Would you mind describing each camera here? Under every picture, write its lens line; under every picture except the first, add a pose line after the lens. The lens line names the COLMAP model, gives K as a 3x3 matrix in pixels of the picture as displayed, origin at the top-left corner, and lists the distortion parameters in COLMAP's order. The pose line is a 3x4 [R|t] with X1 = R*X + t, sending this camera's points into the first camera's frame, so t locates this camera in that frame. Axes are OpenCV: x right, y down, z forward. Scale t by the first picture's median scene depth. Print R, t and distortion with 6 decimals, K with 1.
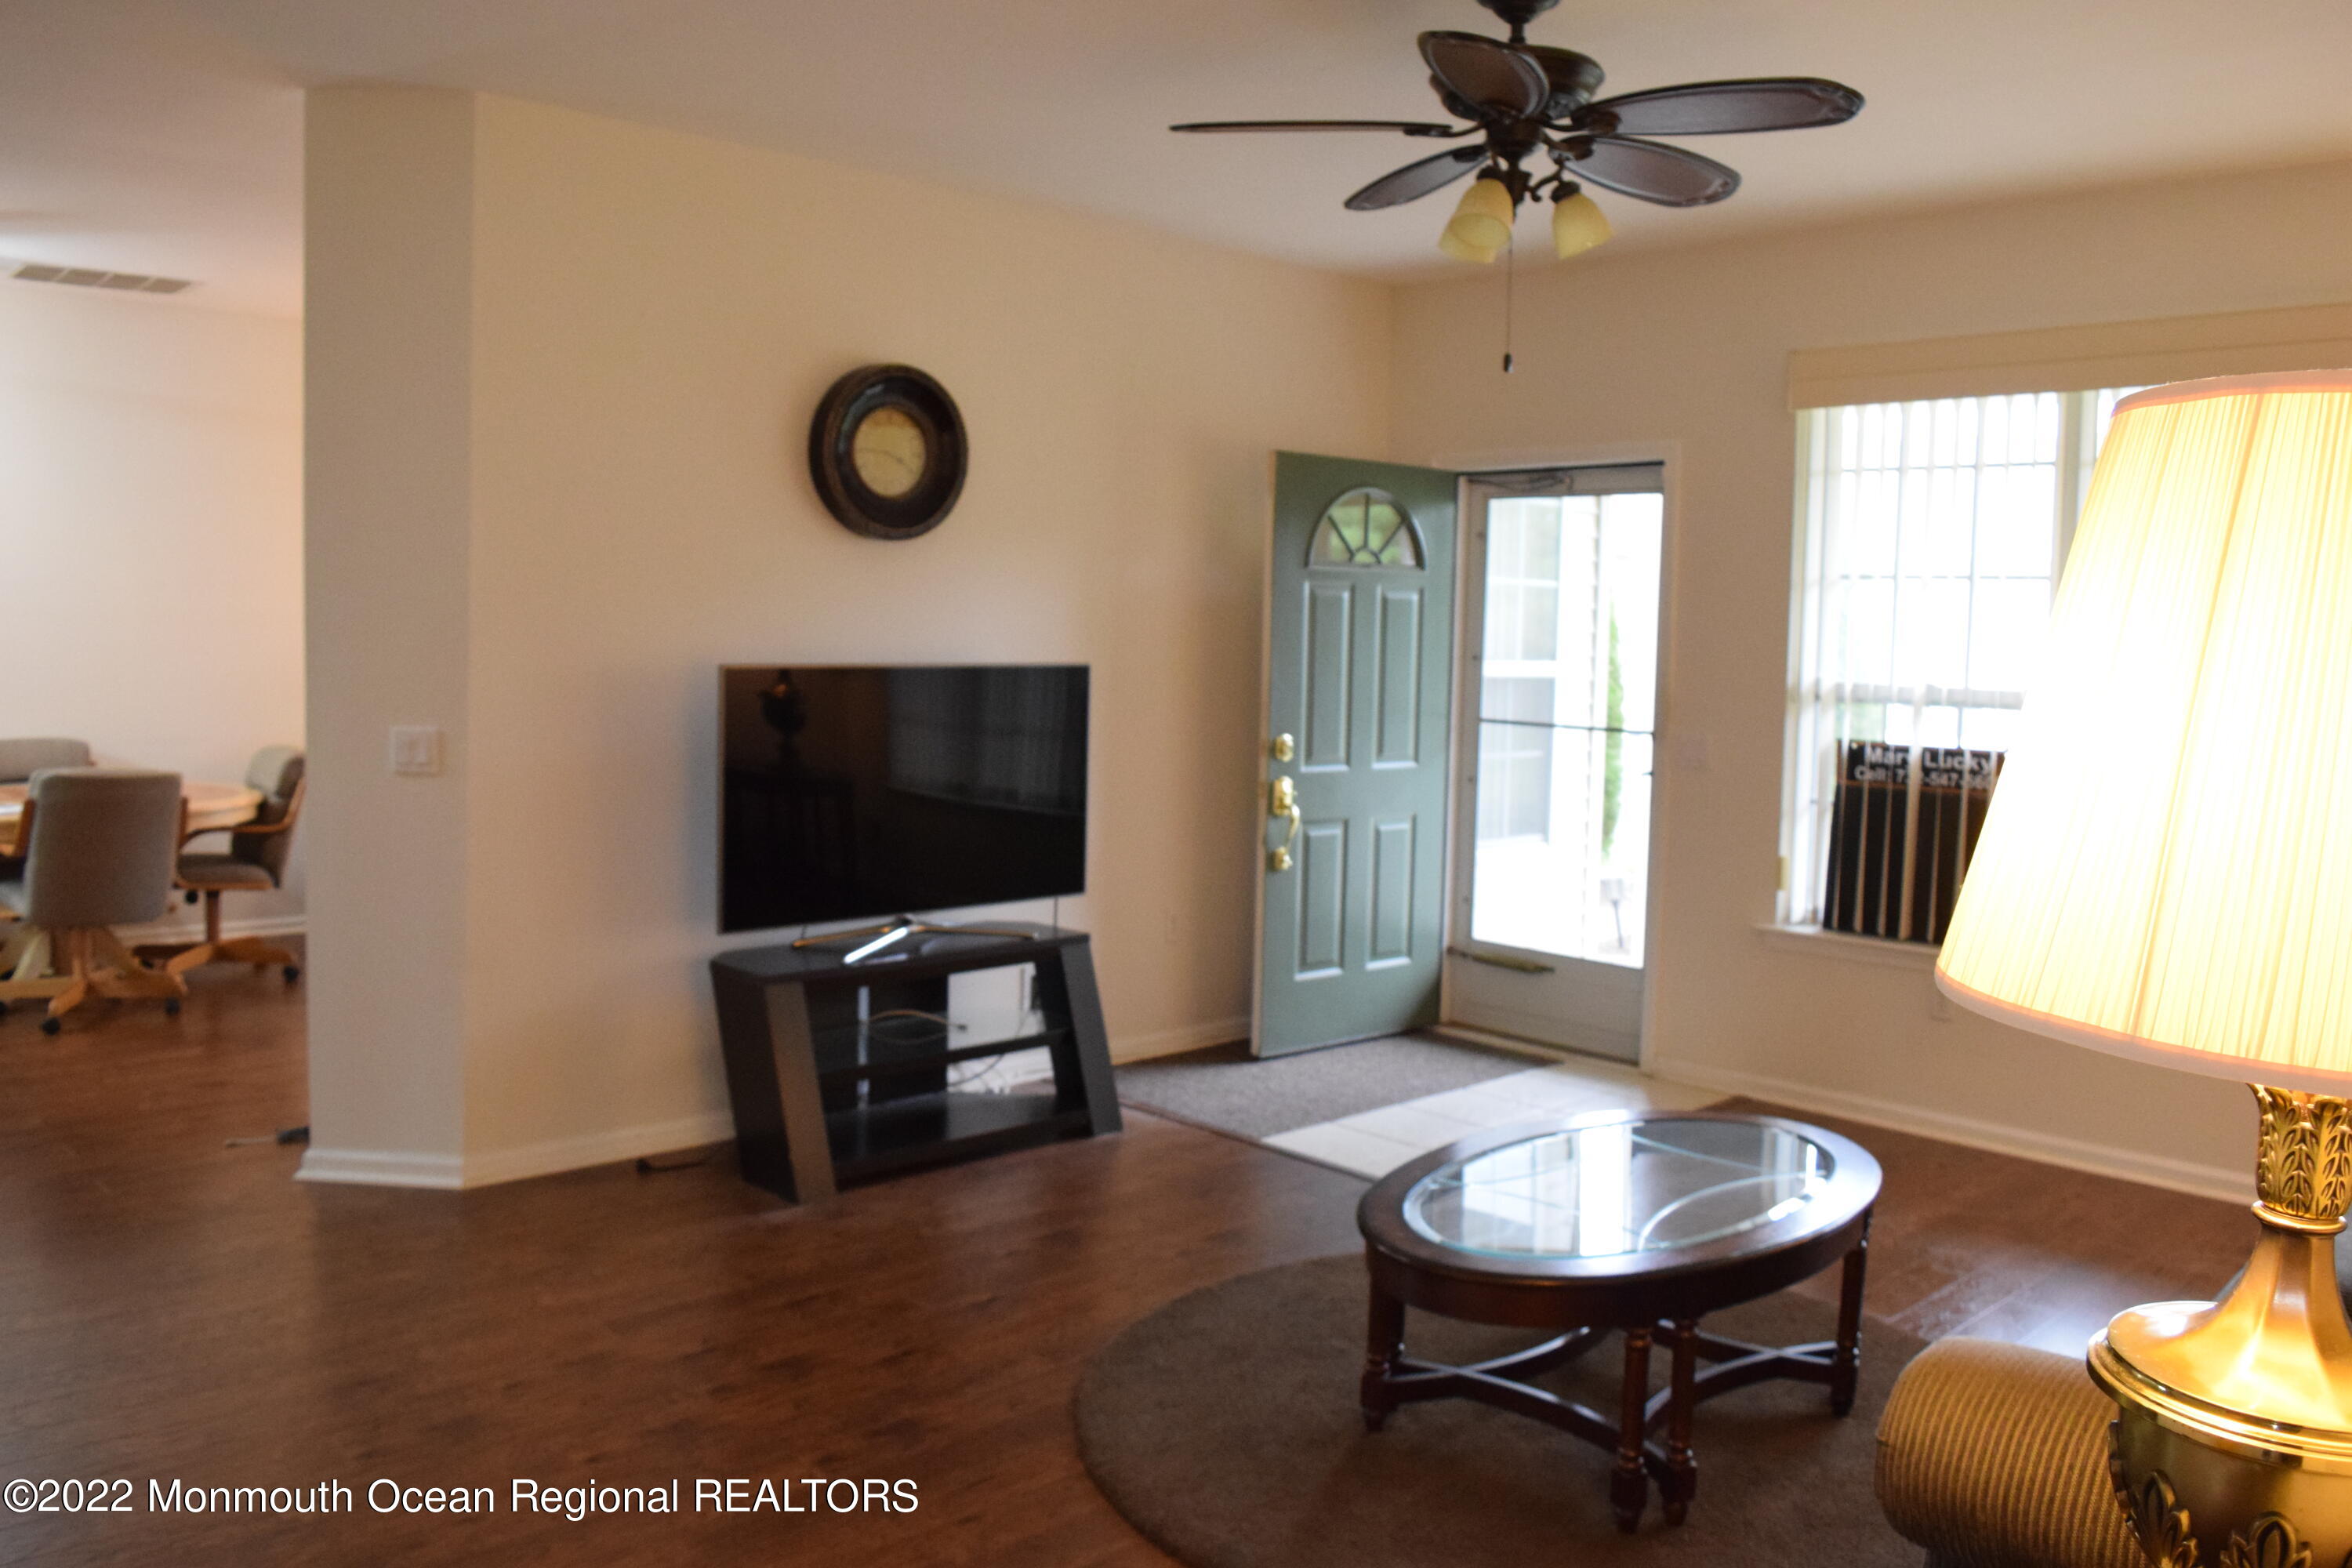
lens RADIAL K [[1828.5, 0, 1162.8], [0, 1828.5, 784.4], [0, 0, 1]] dist [-0.089821, 0.010864]
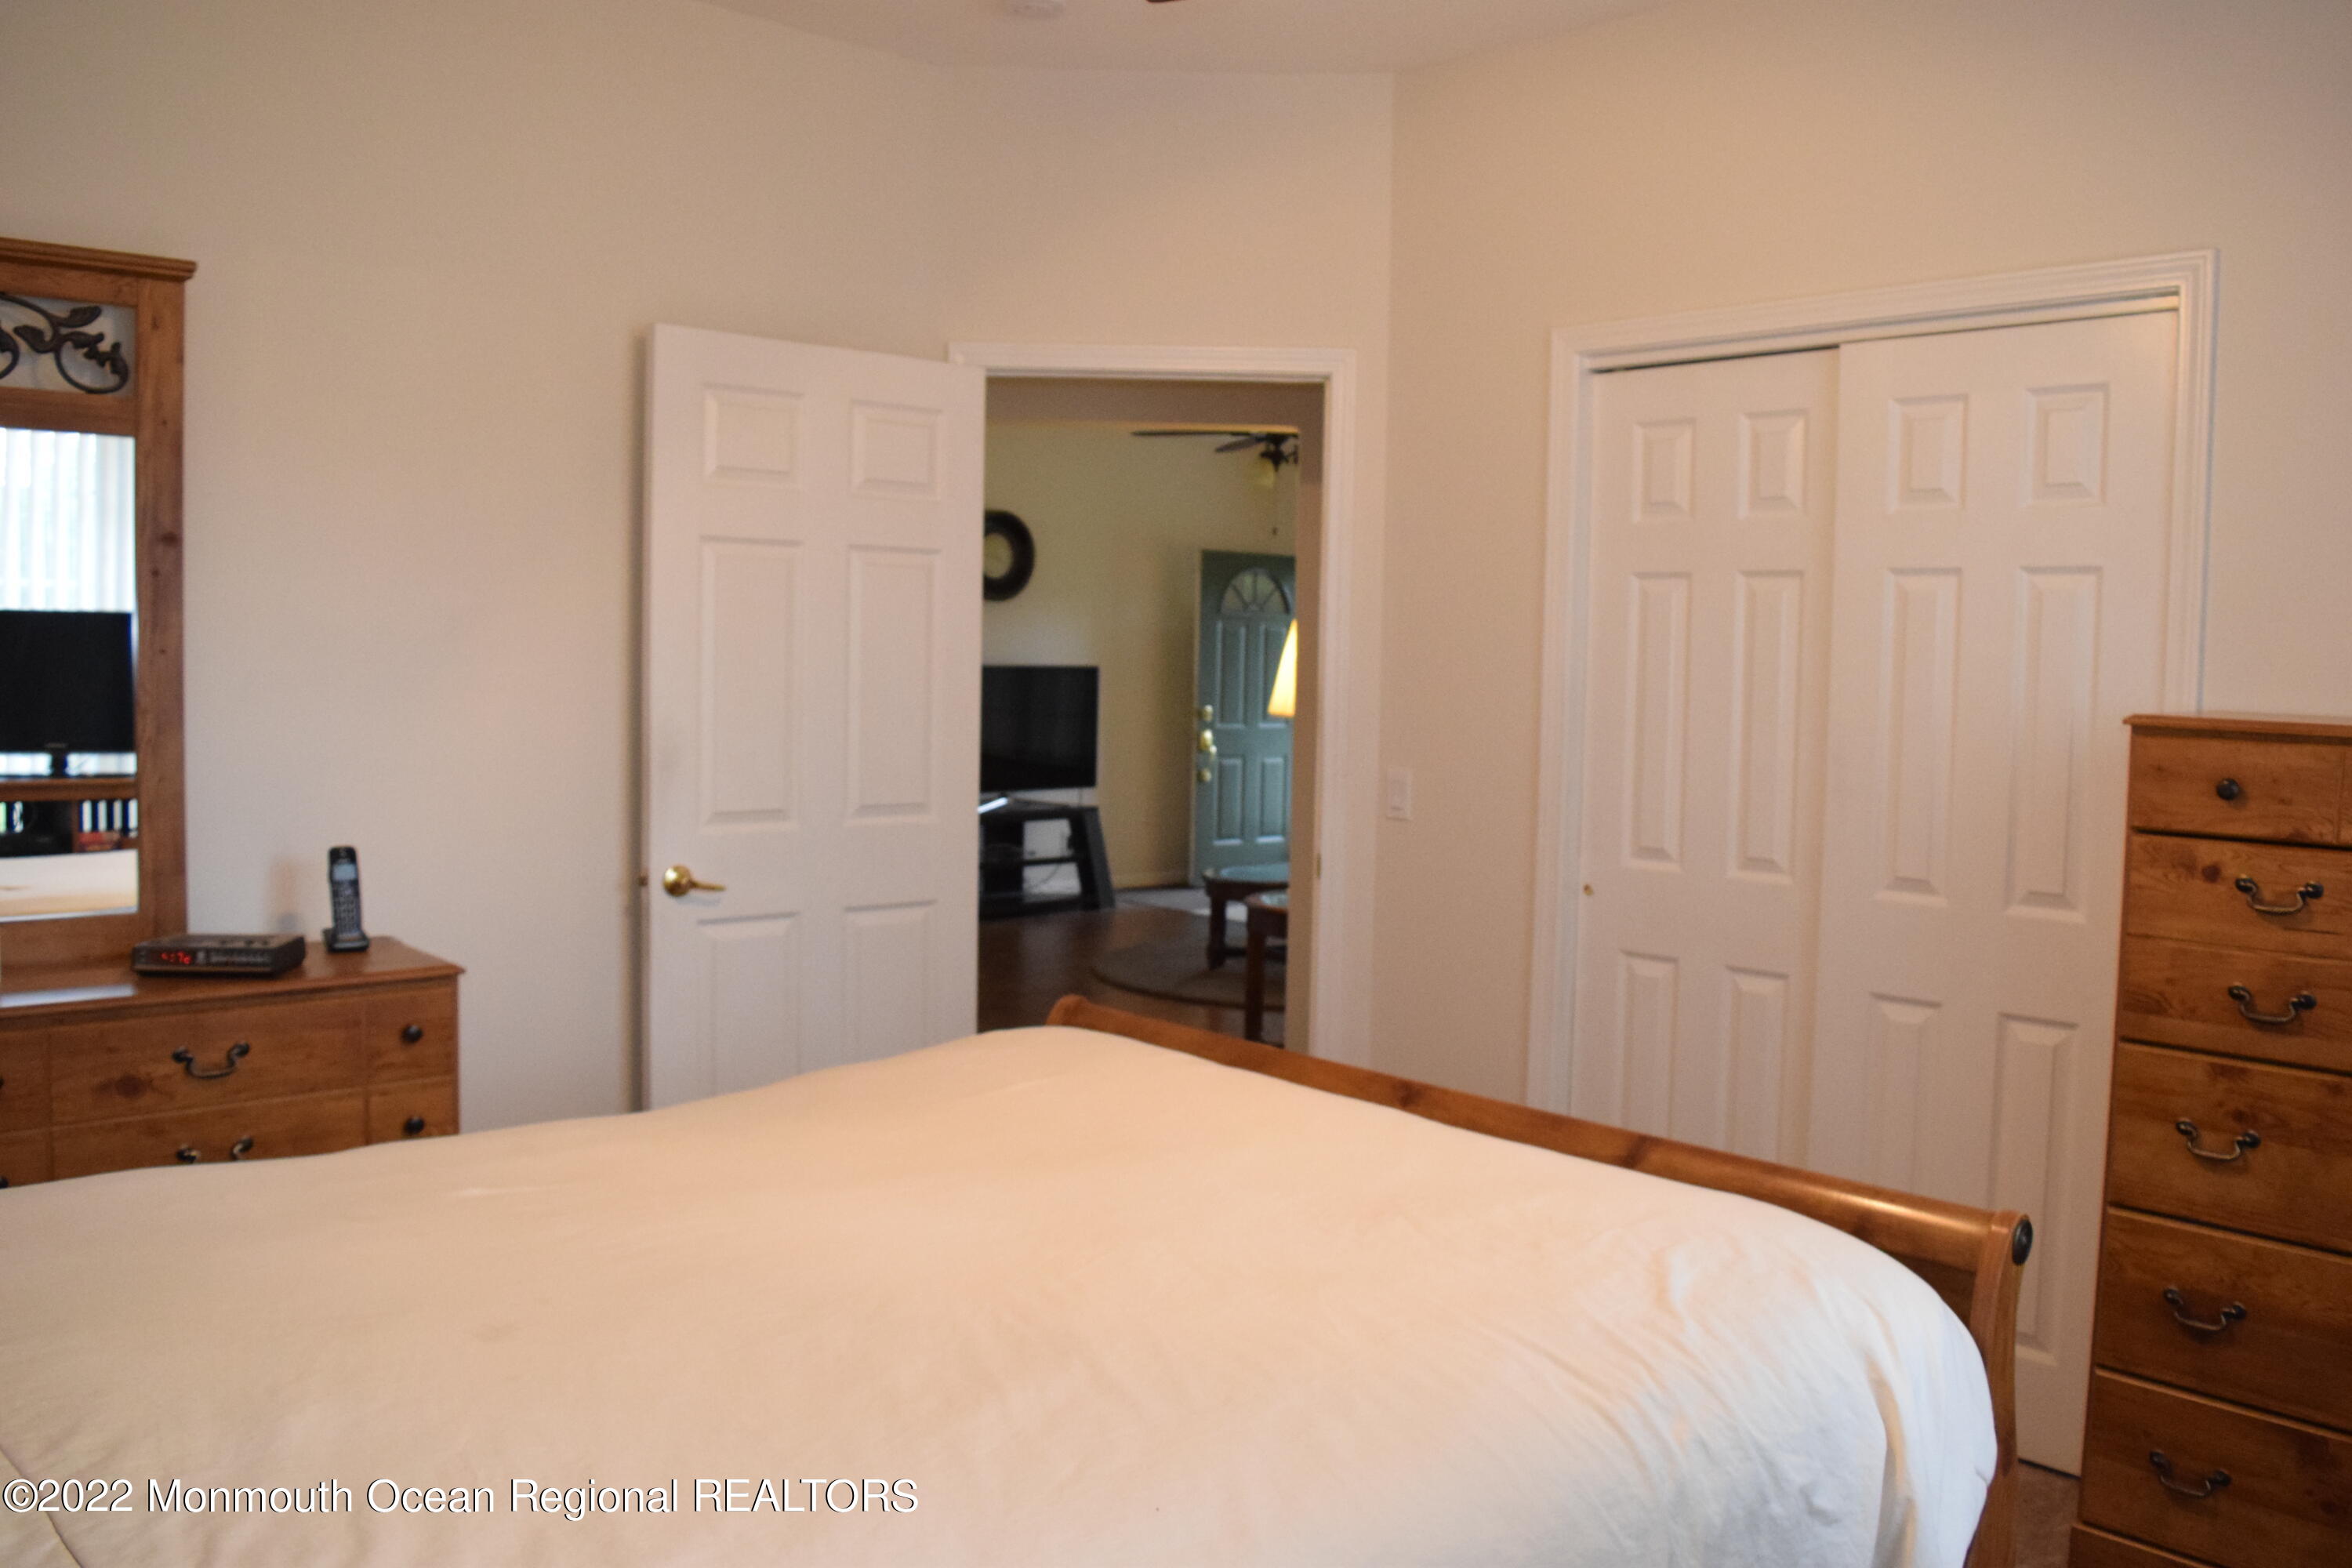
lens RADIAL K [[1828.5, 0, 1180.8], [0, 1828.5, 782.2], [0, 0, 1]] dist [-0.089821, 0.010864]
pose [[0.999999, 0.000566, -0.001576, 0.043595], [-0.000593, 0.999856, -0.016987, 0.078671], [0.001566, 0.016987, 0.999854, -0.809067]]
